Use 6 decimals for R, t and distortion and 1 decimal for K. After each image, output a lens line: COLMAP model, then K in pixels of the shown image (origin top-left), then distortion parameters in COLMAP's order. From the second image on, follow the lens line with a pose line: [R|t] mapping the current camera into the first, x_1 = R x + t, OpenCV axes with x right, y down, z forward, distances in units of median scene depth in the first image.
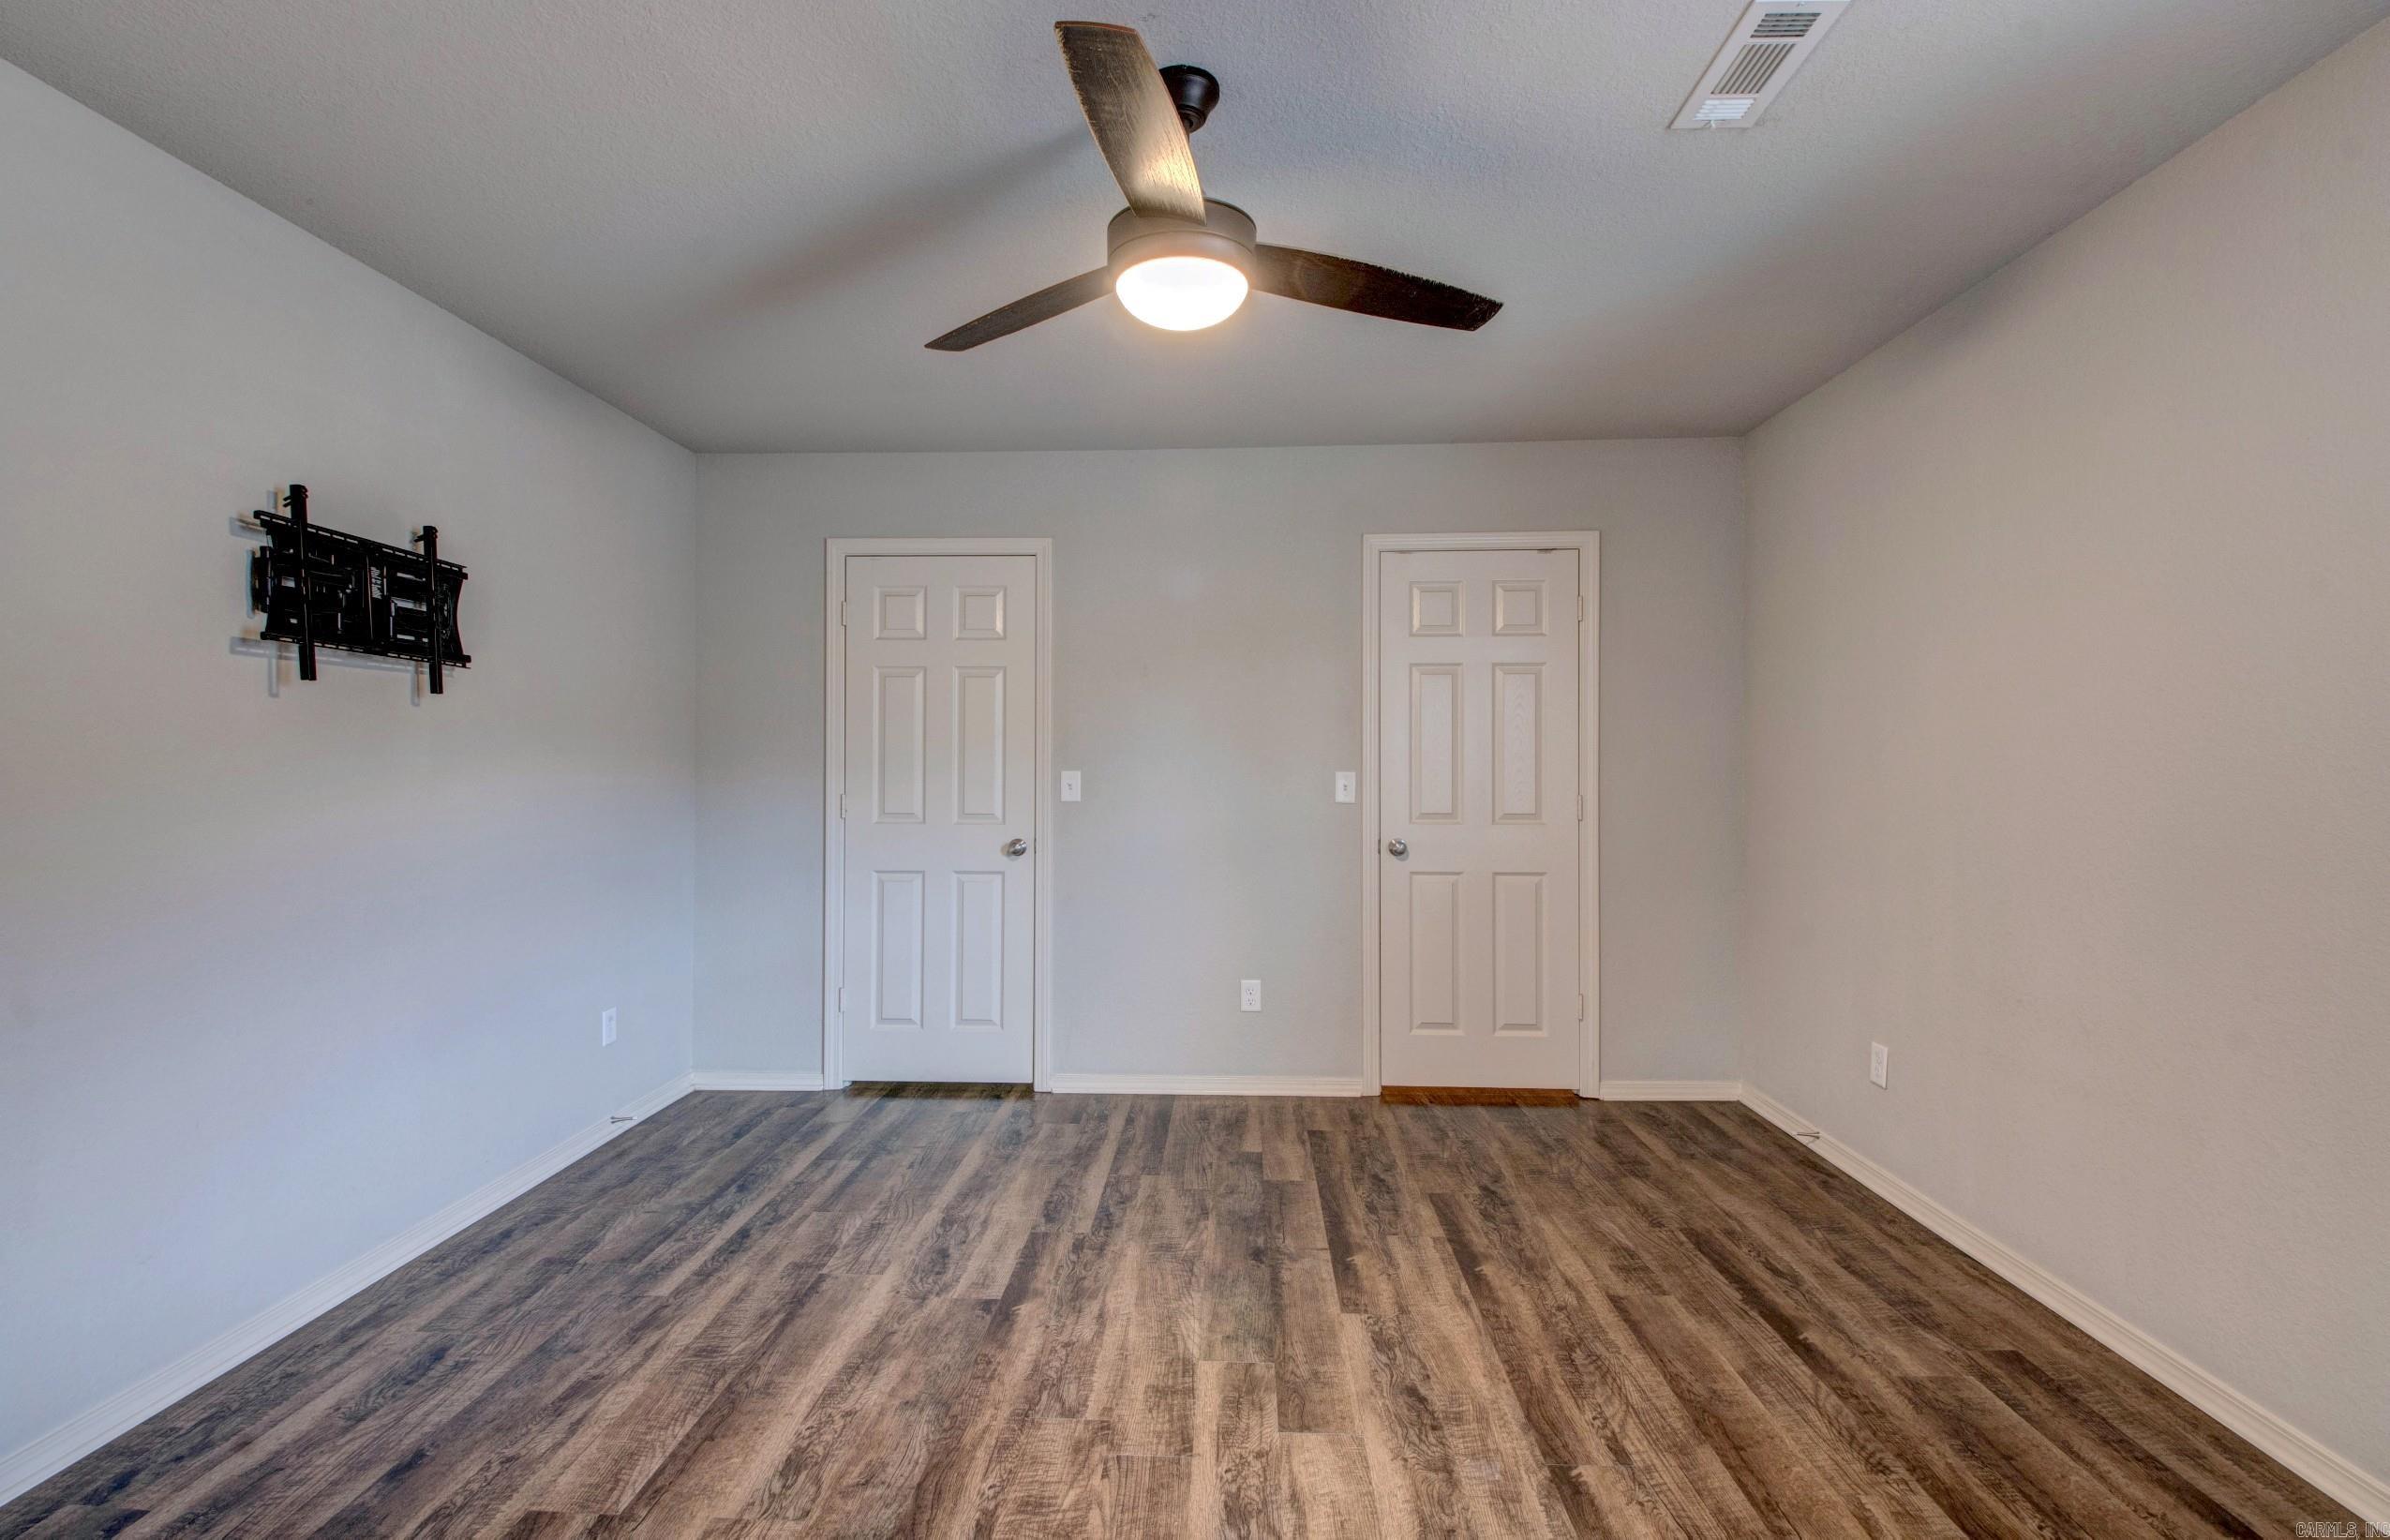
lens RADIAL K [[1112.6, 0, 1188.6], [0, 1112.6, 763.5], [0, 0, 1]] dist [0.042489, -0.053396]
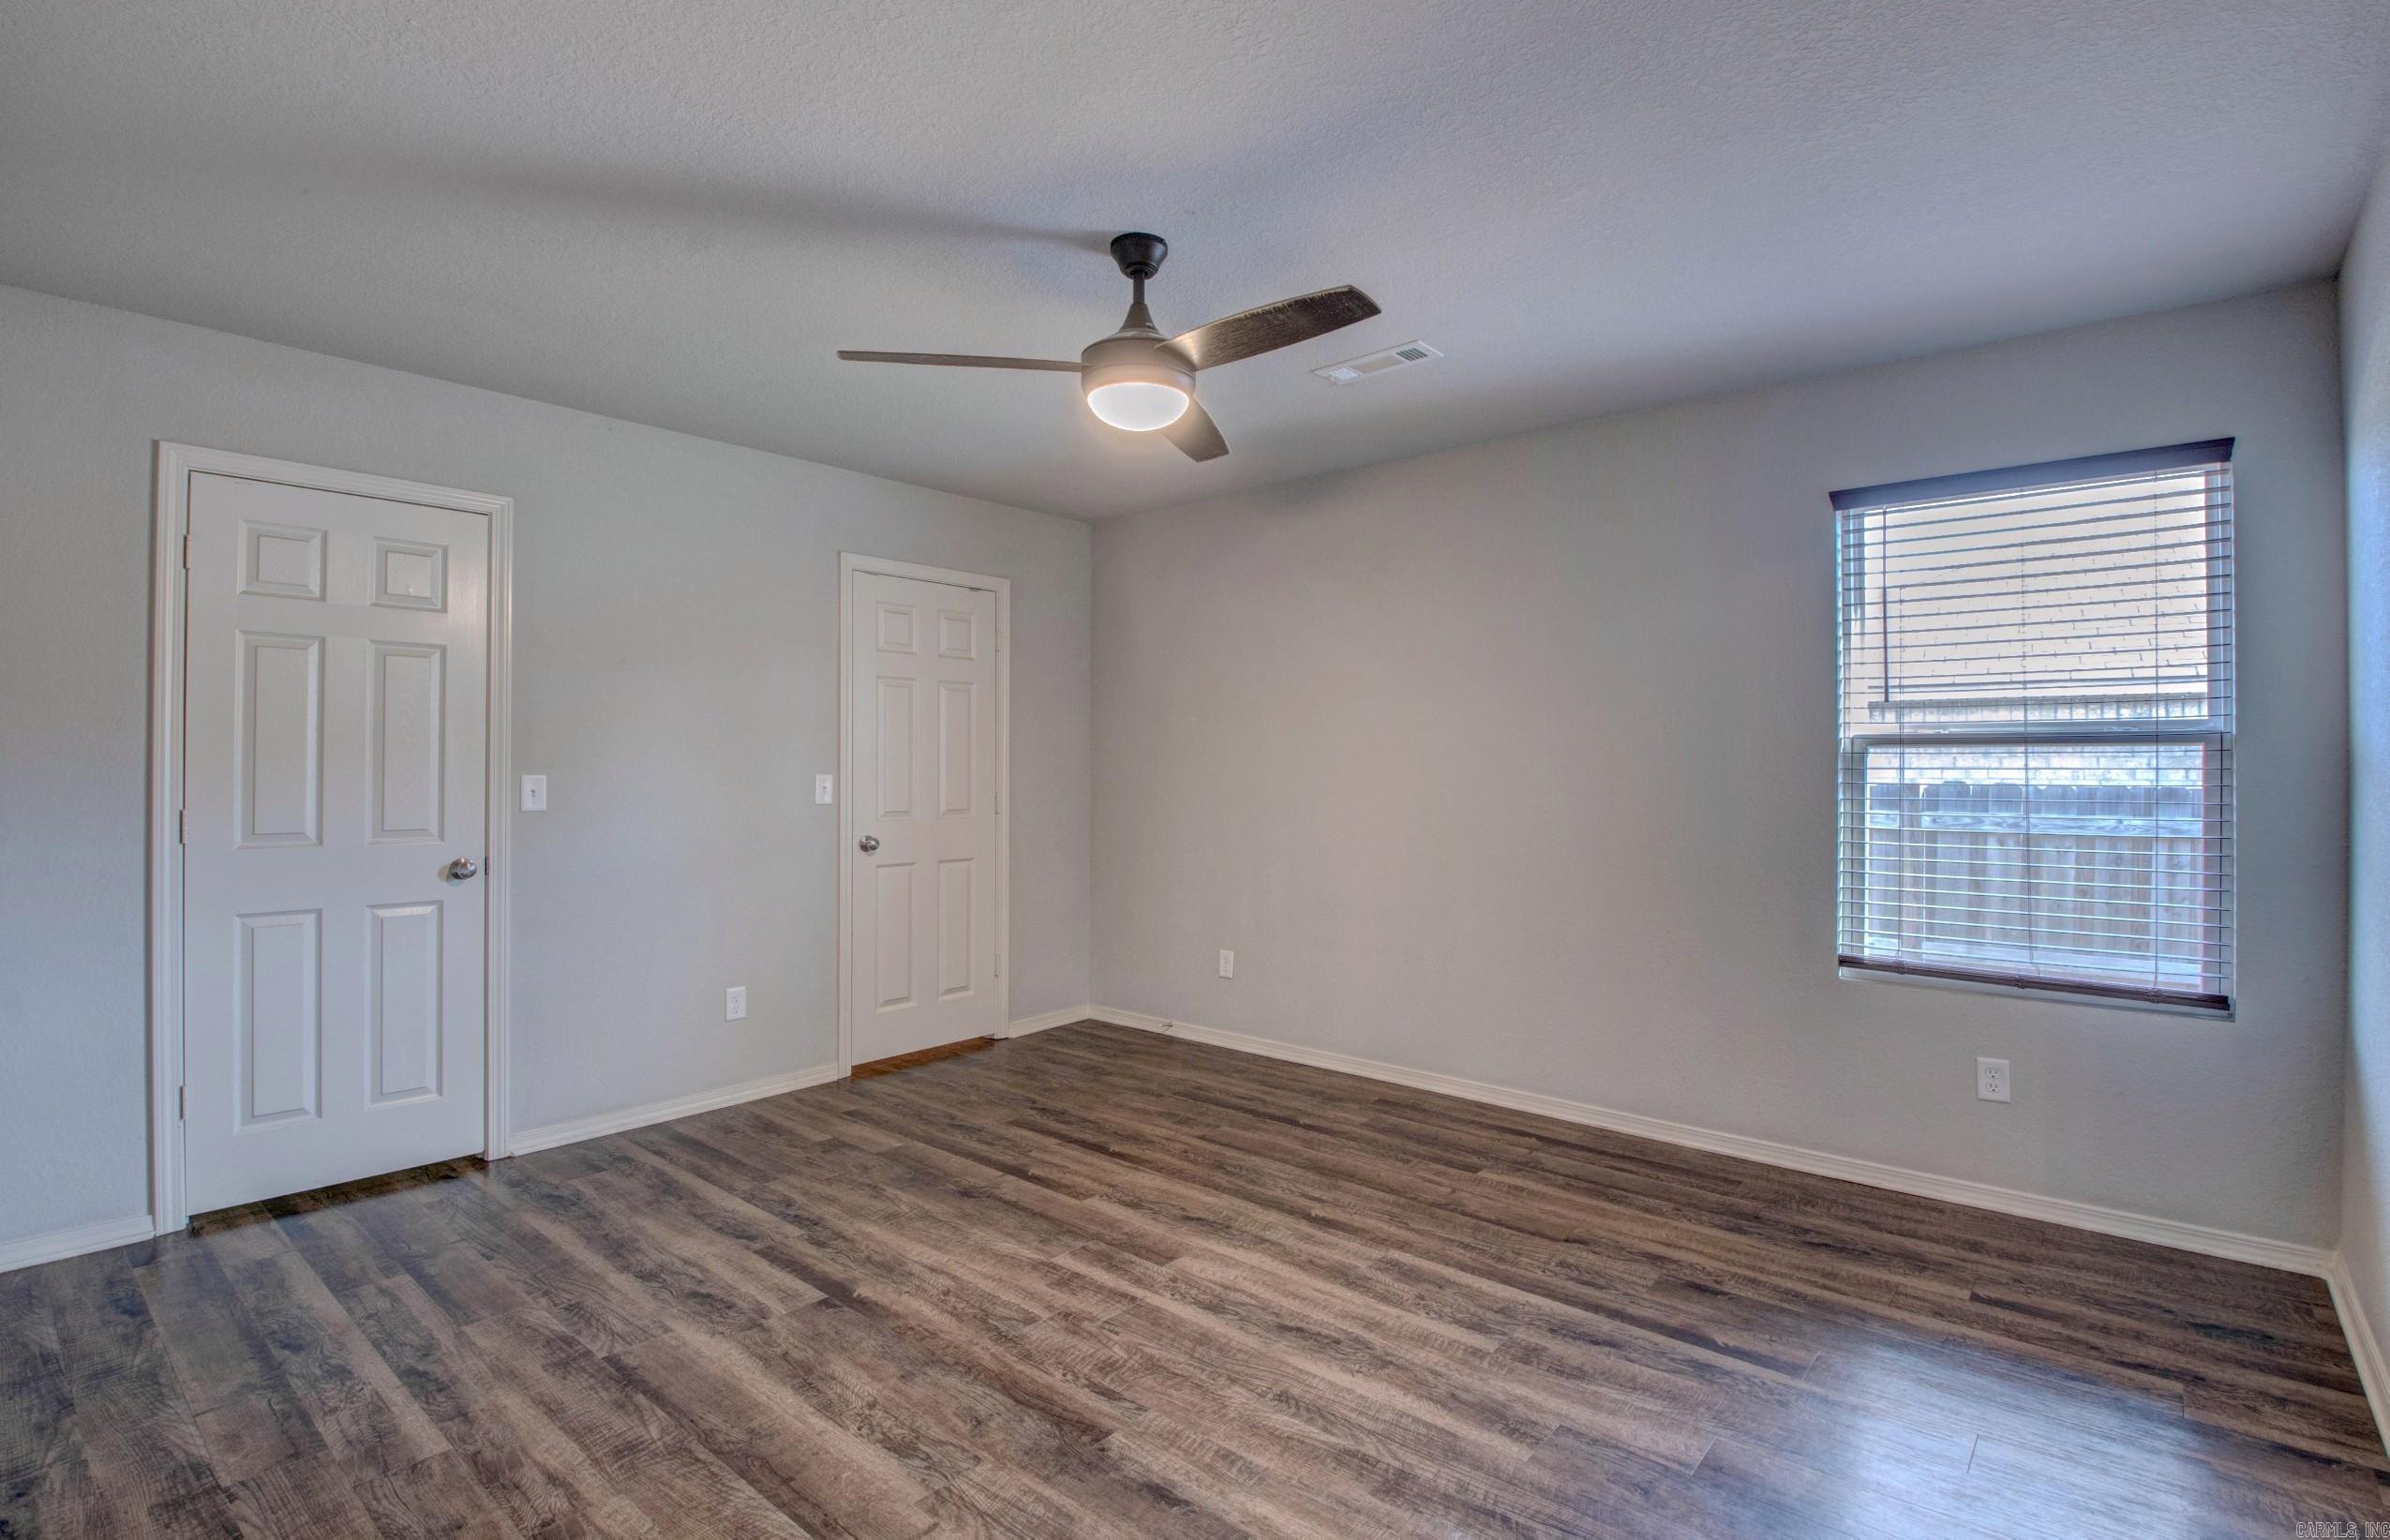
lens RADIAL K [[1116.4, 0, 1187.1], [0, 1116.4, 764.1], [0, 0, 1]] dist [0.027249, -0.032453]
pose [[0.621103, 0.003825, 0.783720, -0.765014], [-0.000752, 0.999991, -0.004285, 0.002239], [-0.783729, 0.002073, 0.621100, 0.117897]]
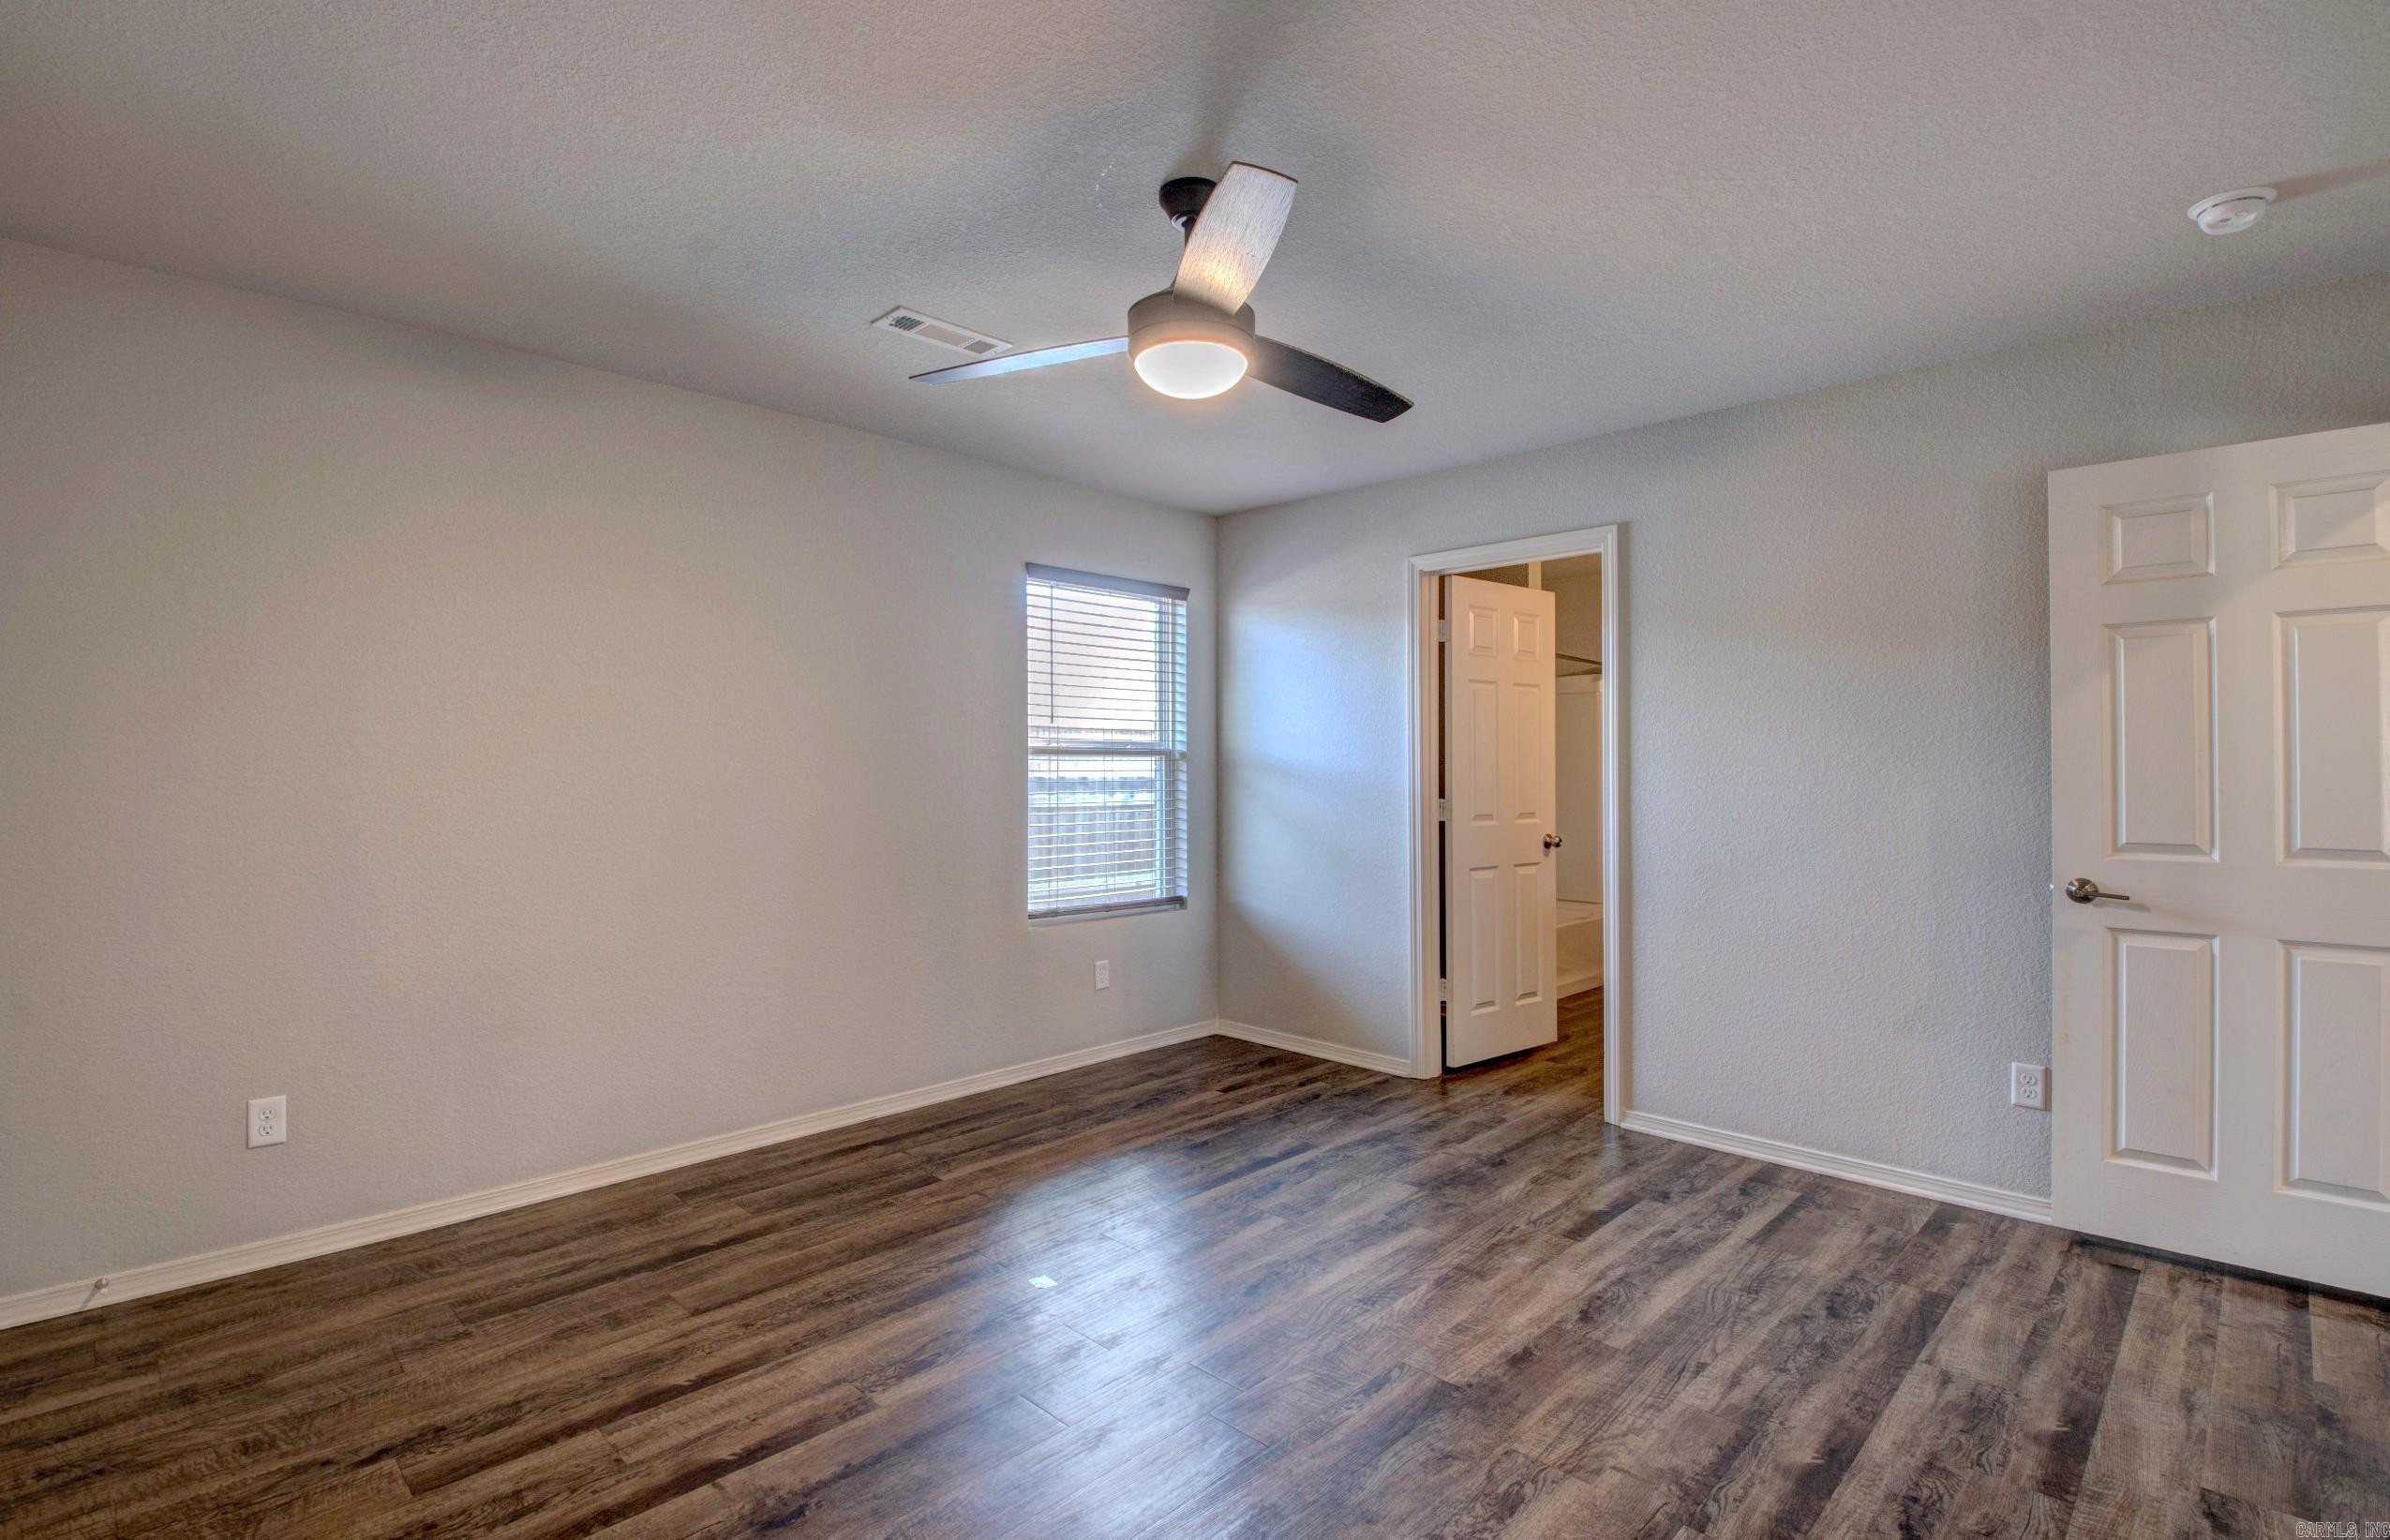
lens RADIAL K [[1109.4, 0, 1191.7], [0, 1109.4, 766.9], [0, 0, 1]] dist [0.026342, -0.031936]
pose [[-0.743255, 0.002991, 0.669001, -0.604501], [0.002141, 0.999996, -0.002092, -0.000651], [-0.669005, -0.000123, -0.743258, 1.445344]]
